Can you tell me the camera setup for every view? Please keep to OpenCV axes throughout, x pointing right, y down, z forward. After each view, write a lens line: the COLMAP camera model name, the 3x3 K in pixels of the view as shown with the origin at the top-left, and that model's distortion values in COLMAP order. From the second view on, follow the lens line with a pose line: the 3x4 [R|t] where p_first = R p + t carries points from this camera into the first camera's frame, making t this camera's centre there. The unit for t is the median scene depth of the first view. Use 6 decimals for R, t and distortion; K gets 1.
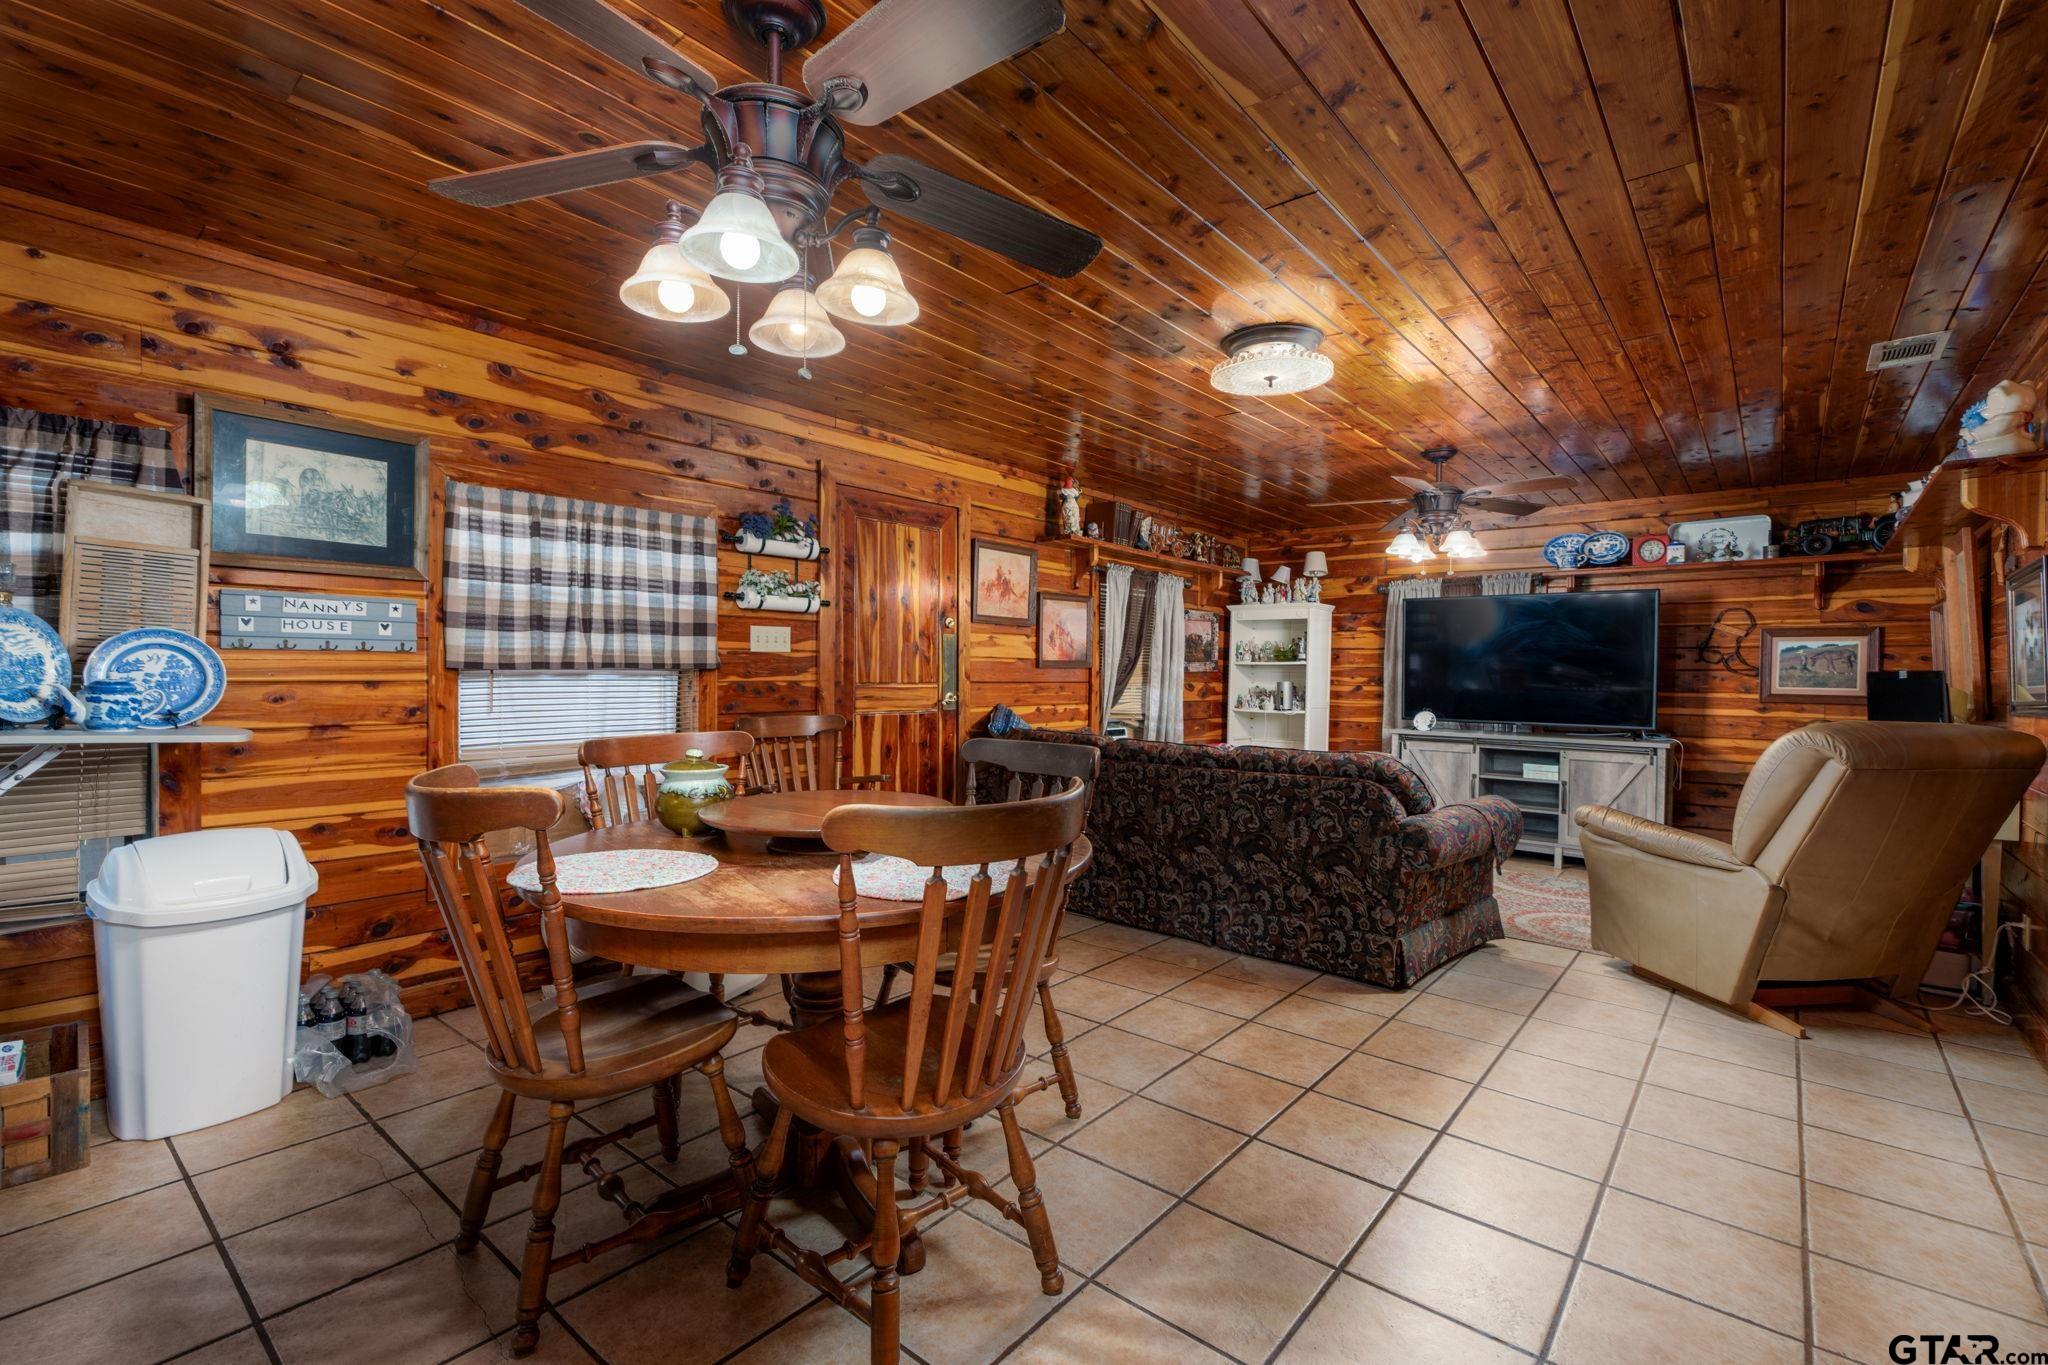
lens RADIAL K [[904.7, 0, 1020.6], [0, 904.7, 685.2], [0, 0, 1]] dist [0.000763, -0.000155]
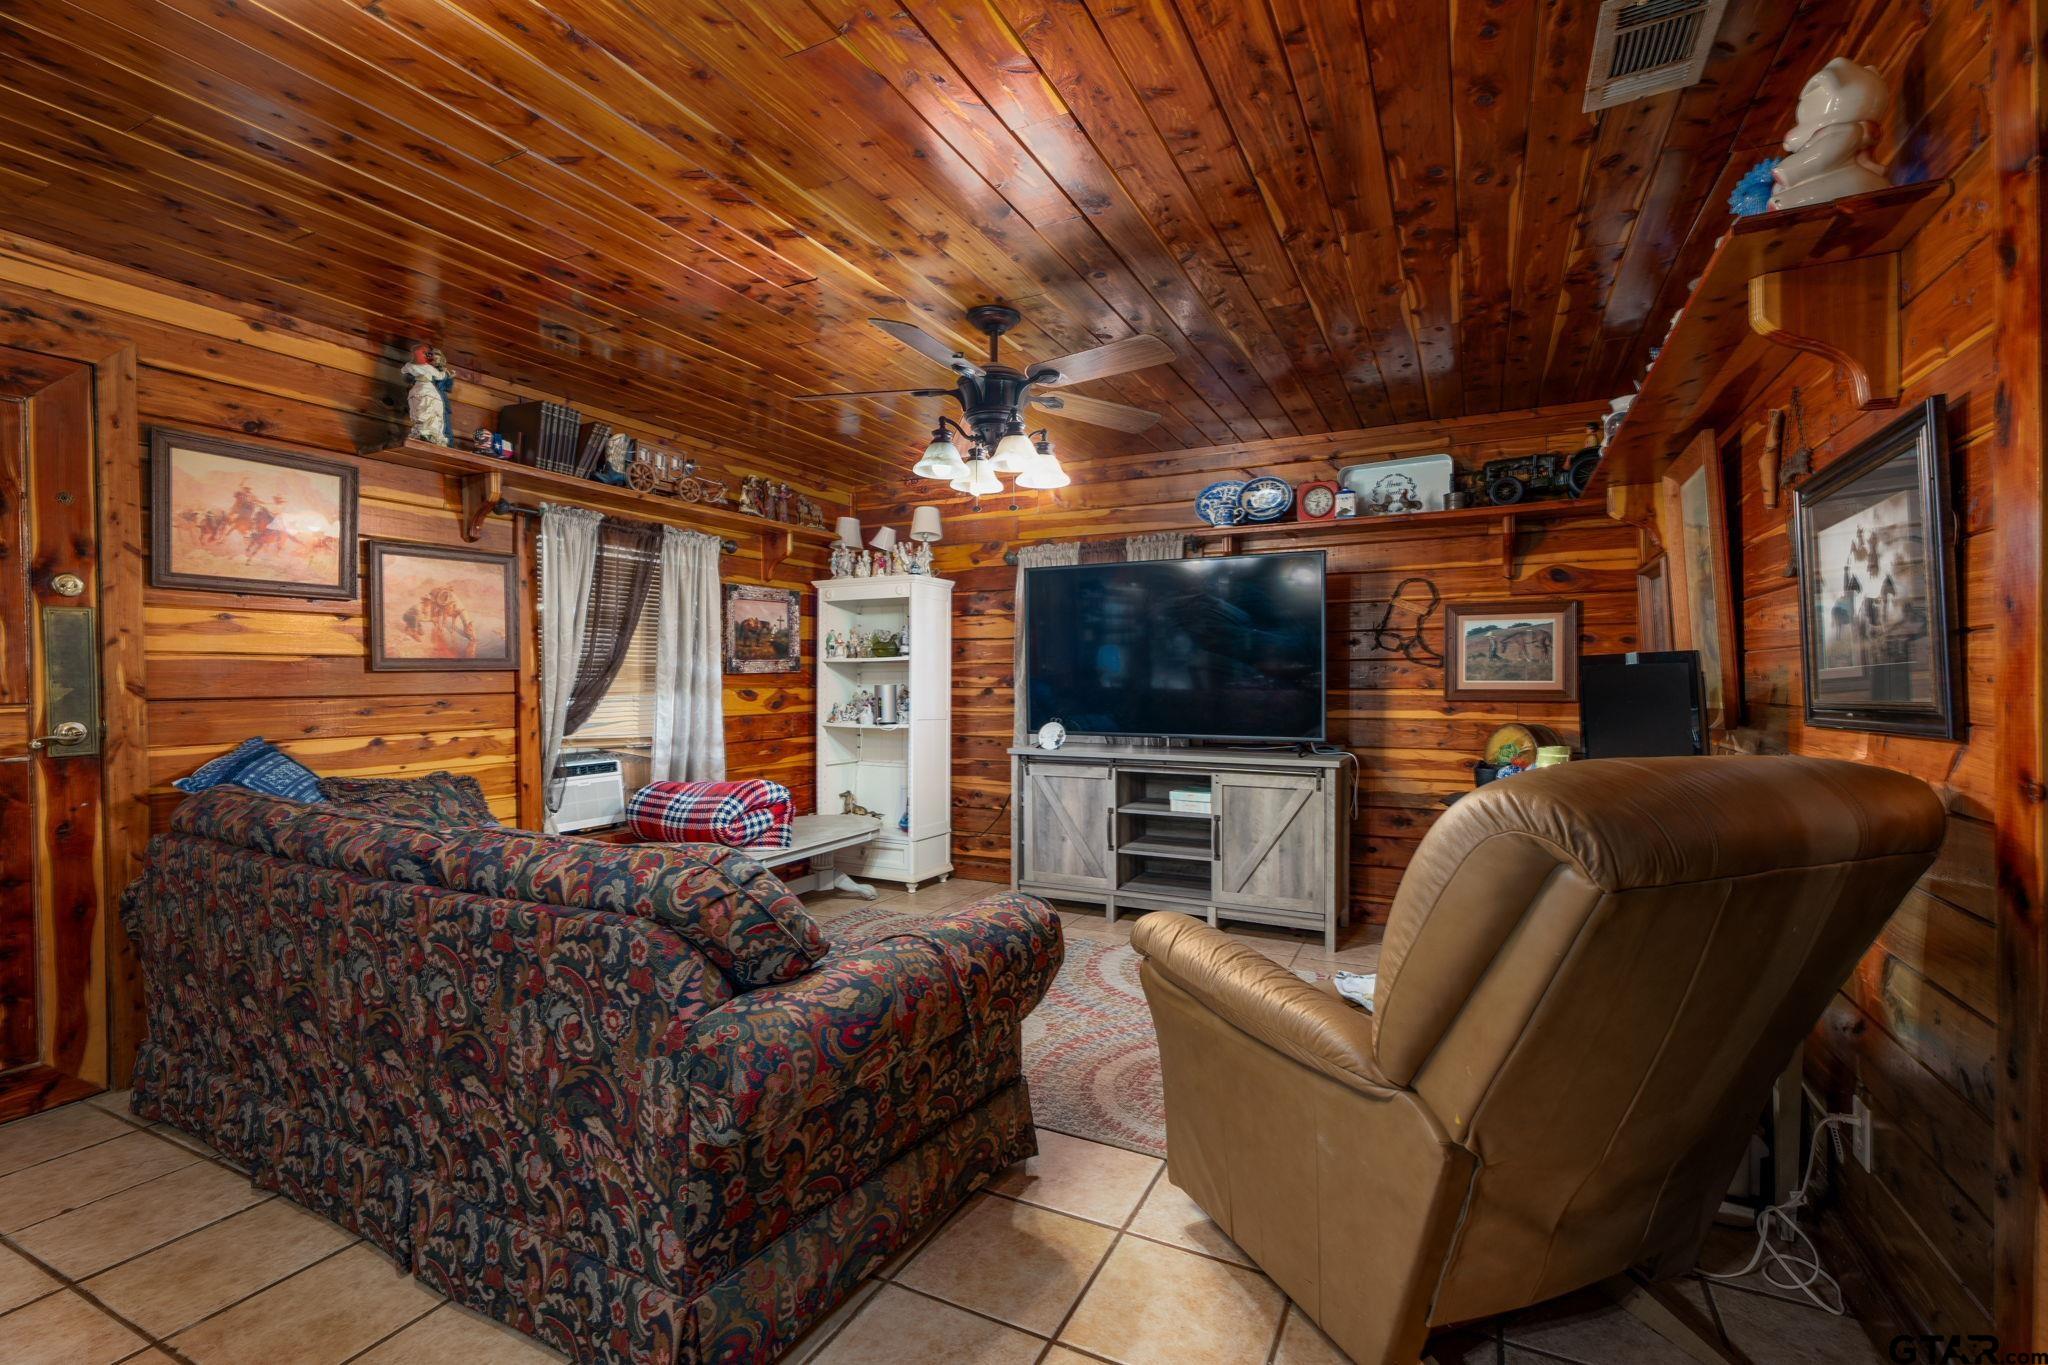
lens RADIAL K [[904.7, 0, 1020.6], [0, 904.7, 685.2], [0, 0, 1]] dist [0.000763, -0.000155]
pose [[0.972487, -0.019682, 0.232126, 0.287689], [0.020328, 0.999793, -0.000390, -0.001259], [-0.232070, 0.005097, 0.972686, 0.336275]]
